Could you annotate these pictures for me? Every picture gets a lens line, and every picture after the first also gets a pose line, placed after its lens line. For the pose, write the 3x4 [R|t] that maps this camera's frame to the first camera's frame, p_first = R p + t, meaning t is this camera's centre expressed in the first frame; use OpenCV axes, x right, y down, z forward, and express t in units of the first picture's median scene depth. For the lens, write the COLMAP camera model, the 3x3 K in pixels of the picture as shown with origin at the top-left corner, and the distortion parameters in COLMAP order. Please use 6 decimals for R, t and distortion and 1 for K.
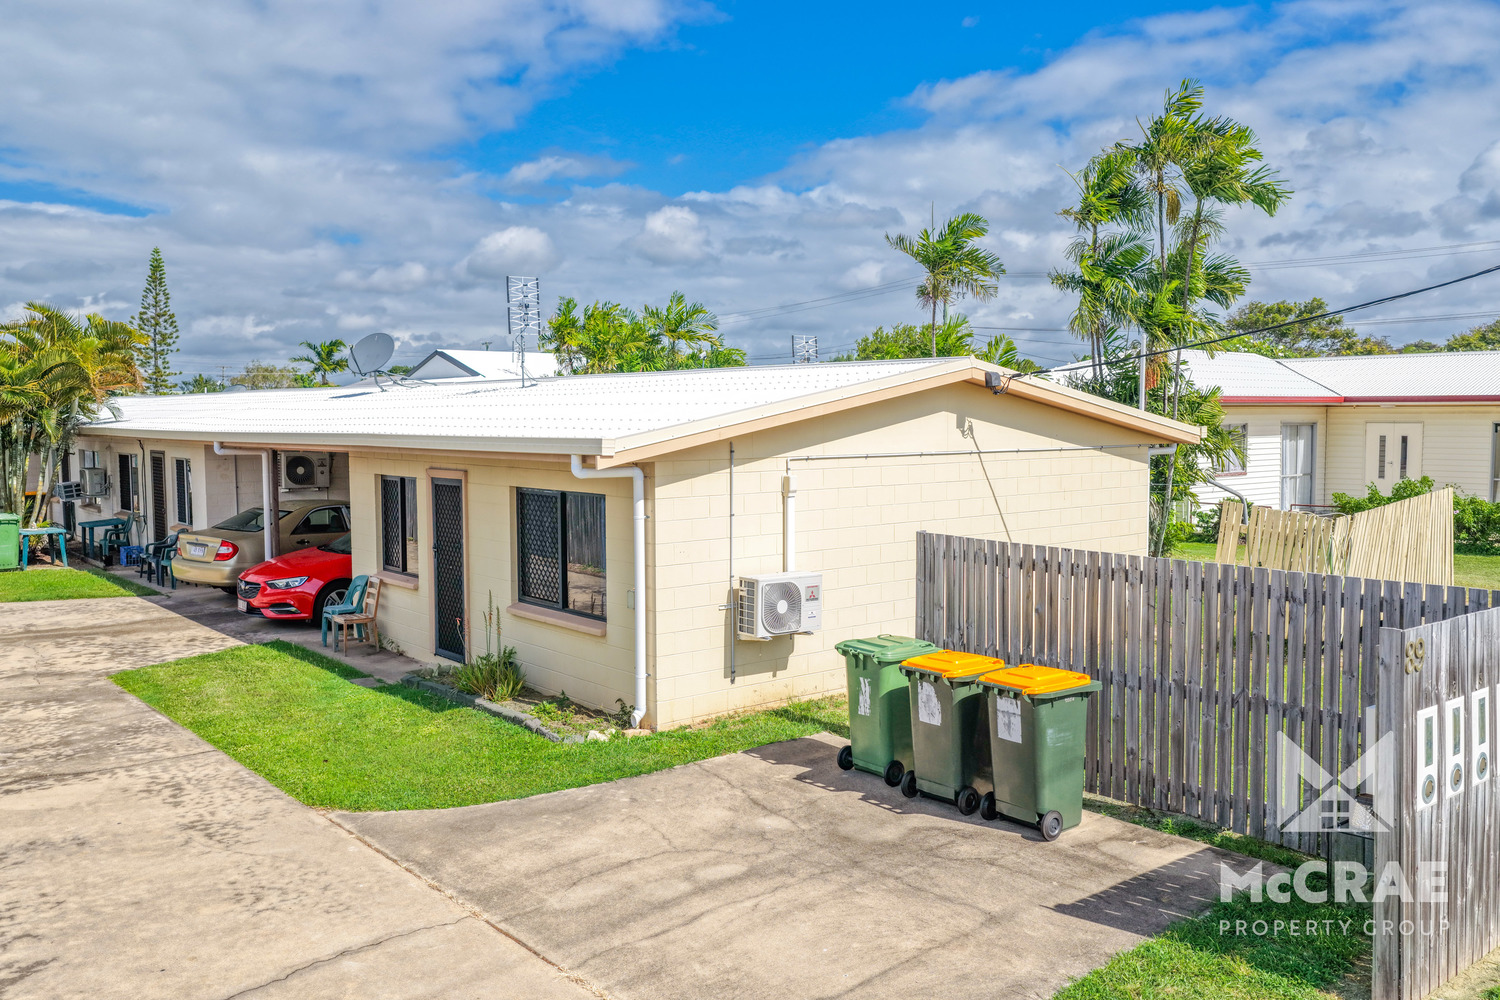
lens RADIAL K [[1246.3, 0, 750.0], [0, 1246.3, 500.0], [0, 0, 1]] dist [0.008985, 0.011177]
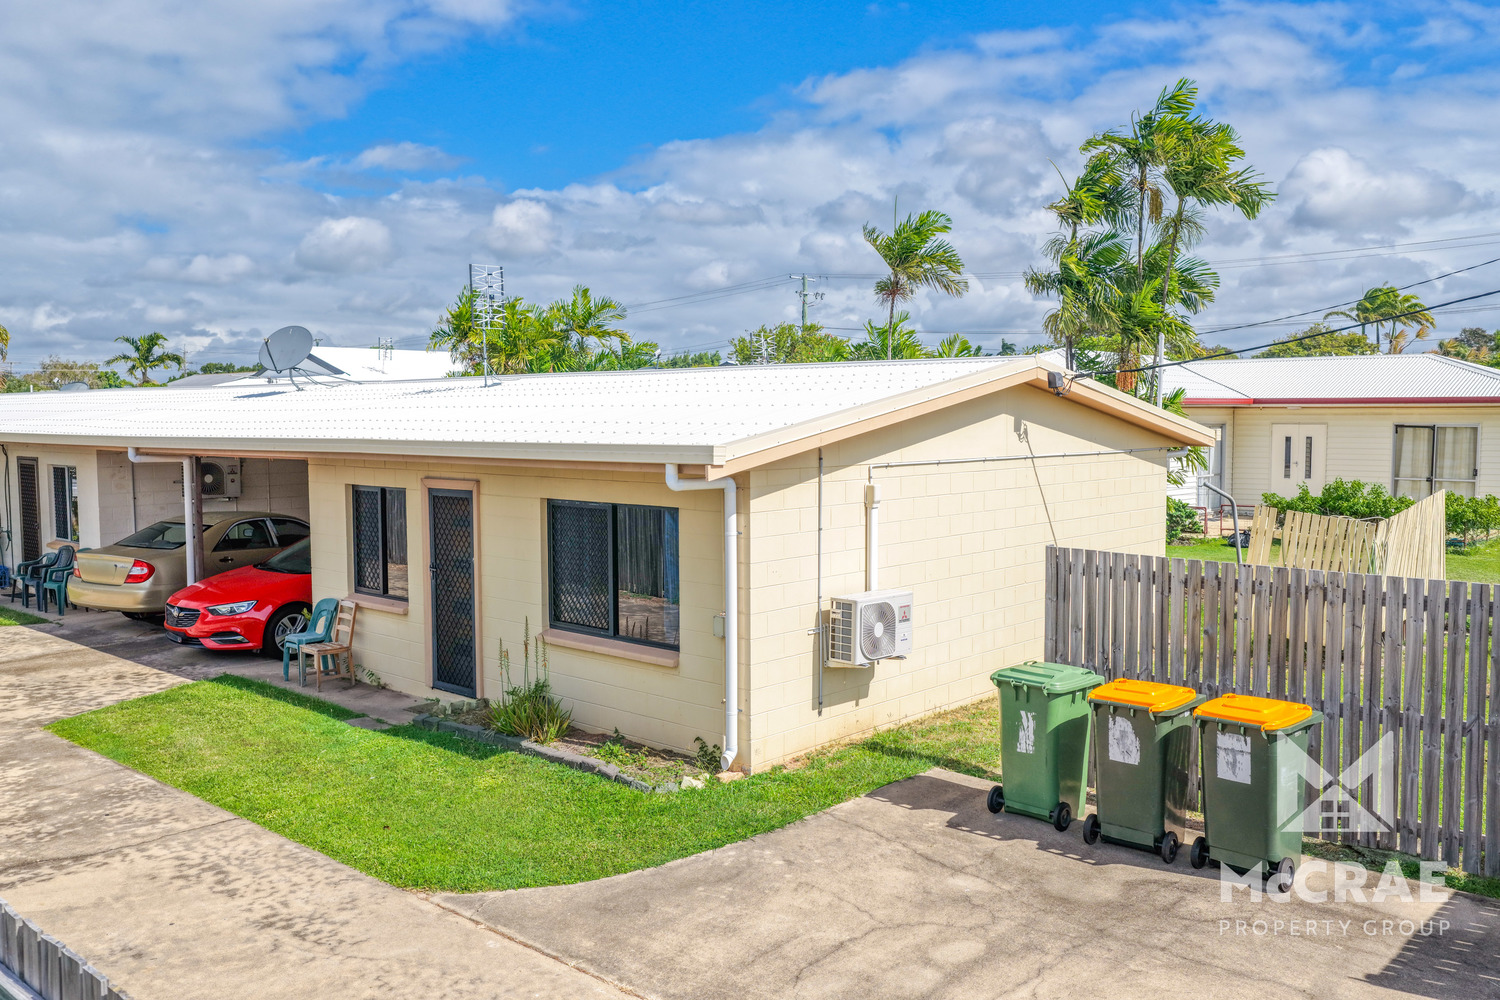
lens RADIAL K [[1251.9, 0, 750.7], [0, 1251.9, 460.6], [0, 0, 1]] dist [0.003438, 0.025443]
pose [[0.990307, -0.004791, 0.138816, -0.147053], [0.009169, 0.999480, -0.030920, -0.007760], [-0.138595, 0.031893, 0.989835, 0.079975]]
